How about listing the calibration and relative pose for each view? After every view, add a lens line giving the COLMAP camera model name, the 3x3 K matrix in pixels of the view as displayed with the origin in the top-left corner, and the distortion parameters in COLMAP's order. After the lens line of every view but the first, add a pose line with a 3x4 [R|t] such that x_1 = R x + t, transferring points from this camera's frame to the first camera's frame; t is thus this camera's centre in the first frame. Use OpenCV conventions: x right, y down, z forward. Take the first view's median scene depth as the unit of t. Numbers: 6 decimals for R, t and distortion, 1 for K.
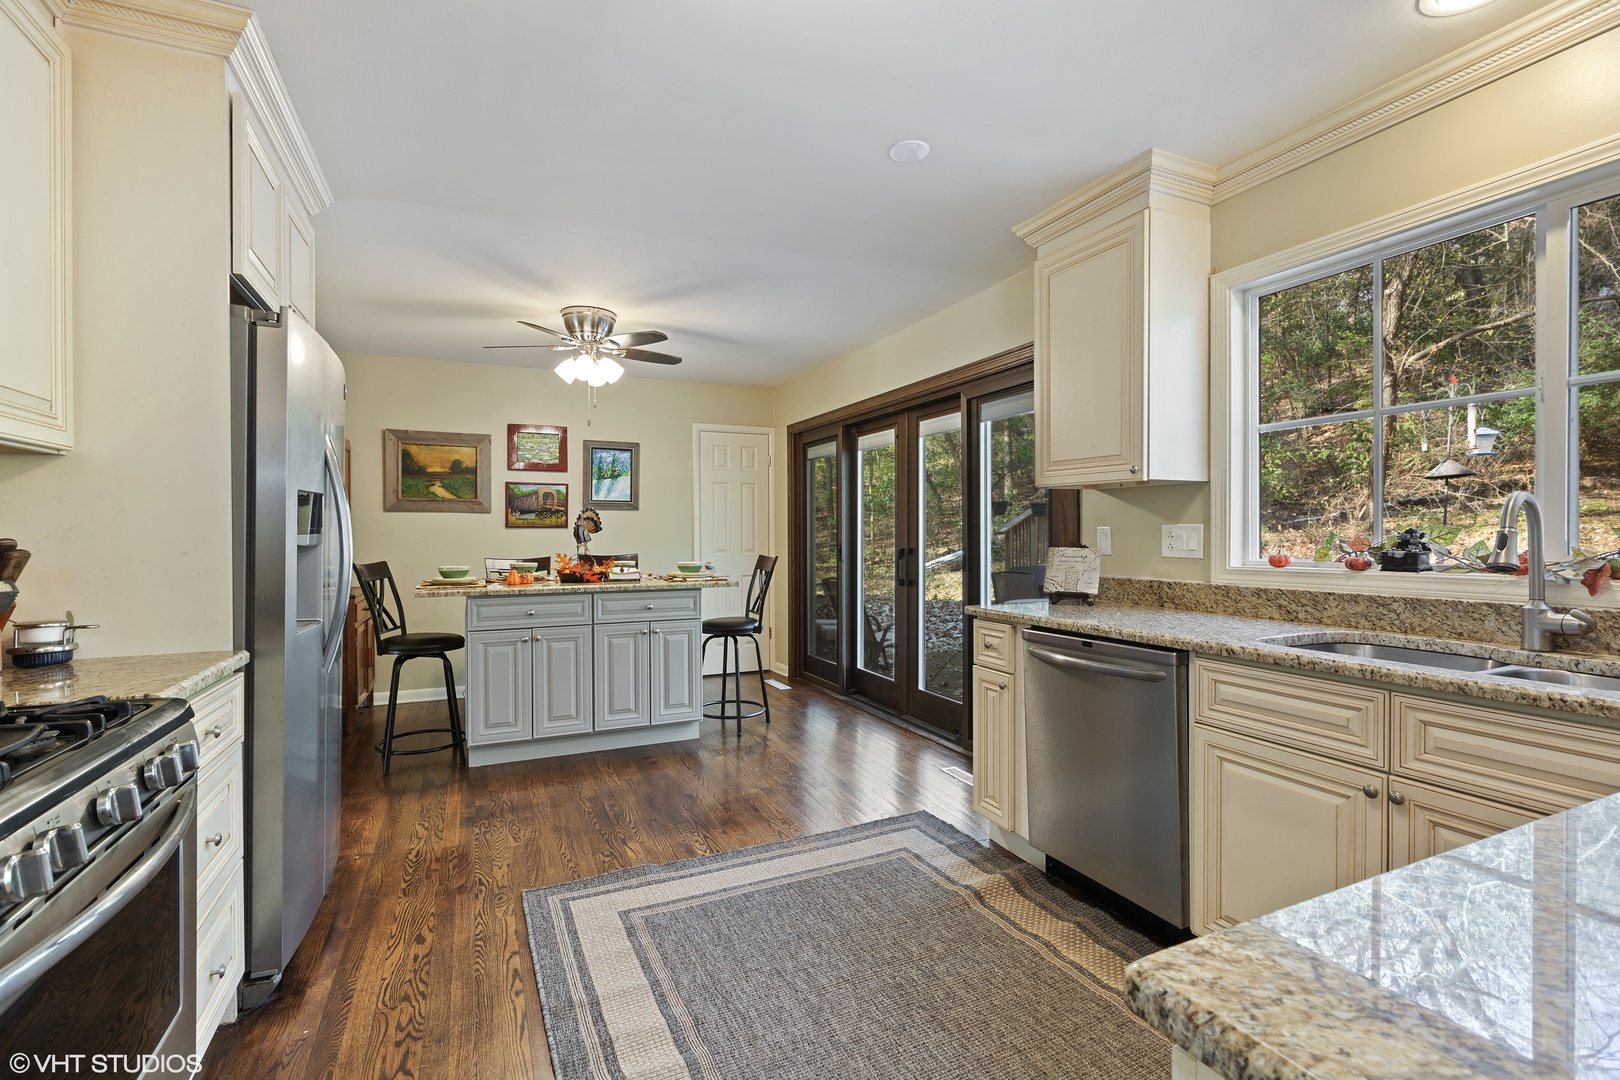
lens RADIAL K [[738.7, 0, 810.5], [0, 738.7, 535.9], [0, 0, 1]] dist [0.001095, 0.000267]
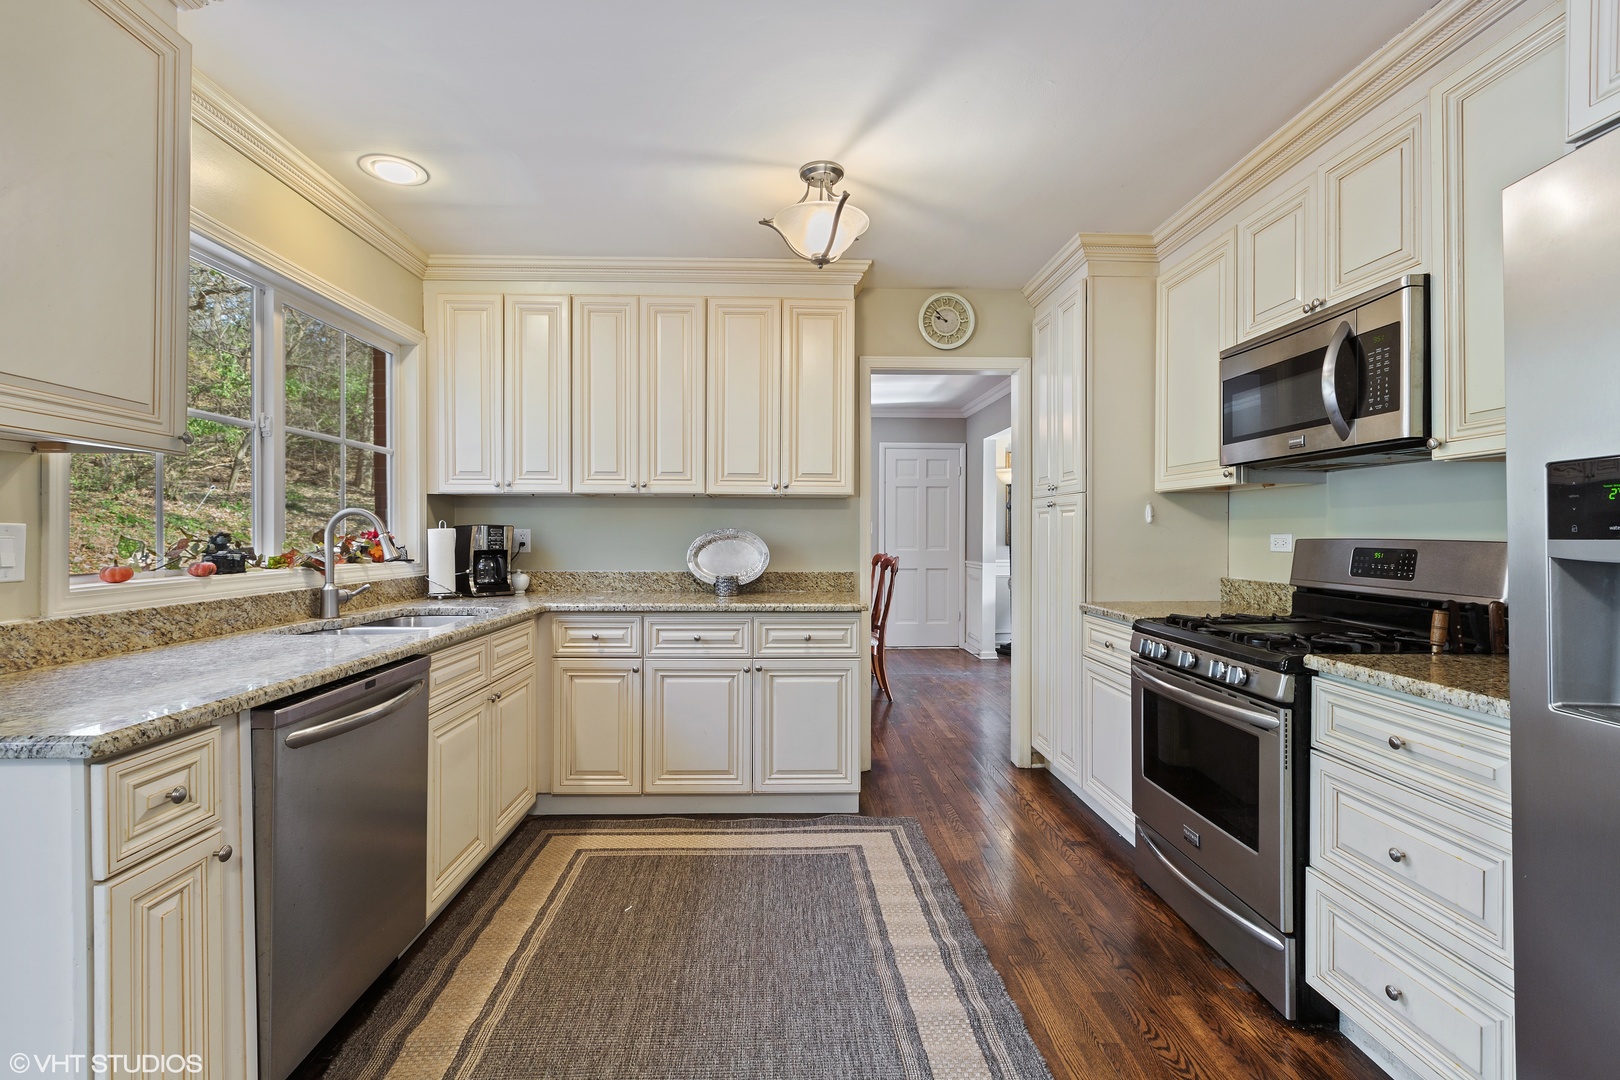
lens RADIAL K [[738.7, 0, 807.5], [0, 738.7, 535.6], [0, 0, 1]] dist [0.001095, 0.000267]
pose [[-0.921453, 0.000594, 0.388490, -0.326929], [0.002825, 0.999983, 0.005171, -0.007641], [-0.388481, 0.005862, -0.921438, 1.500286]]
